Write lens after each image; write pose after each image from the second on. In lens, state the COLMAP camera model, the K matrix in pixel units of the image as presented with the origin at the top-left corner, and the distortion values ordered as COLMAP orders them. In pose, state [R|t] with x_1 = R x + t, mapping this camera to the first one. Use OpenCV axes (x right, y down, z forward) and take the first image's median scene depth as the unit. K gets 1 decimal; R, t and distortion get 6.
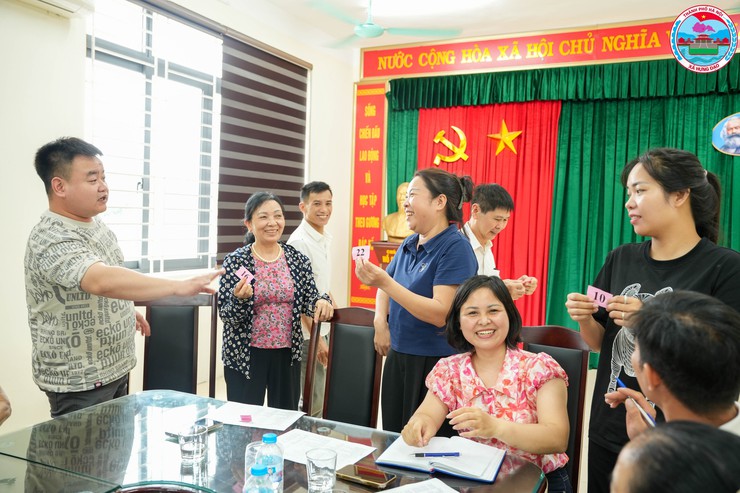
lens RADIAL K [[664.5, 0, 379.3], [0, 664.5, 241.8], [0, 0, 1]] dist [0.059460, 0.019535]
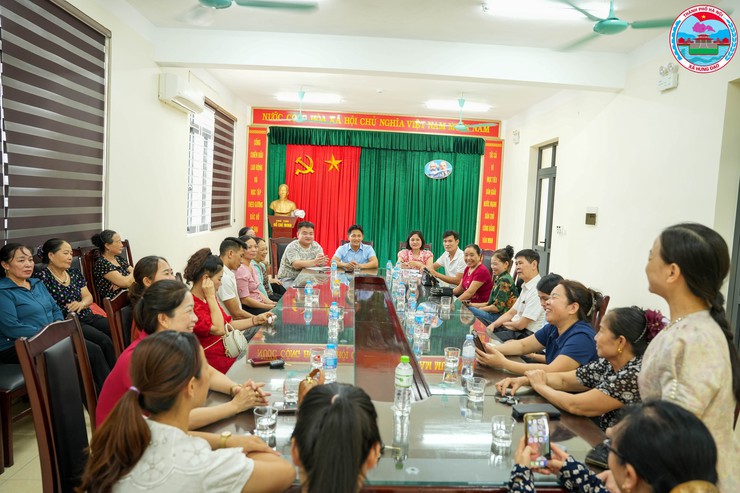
lens RADIAL K [[527.0, 0, 370.0], [0, 527.0, 246.5], [0, 0, 1]] dist [-0.002467, -0.000307]
pose [[0.891959, -0.030726, 0.451070, -0.513993], [-0.002007, 0.997409, 0.071909, -0.025564], [-0.452111, -0.065045, 0.889587, -0.548824]]
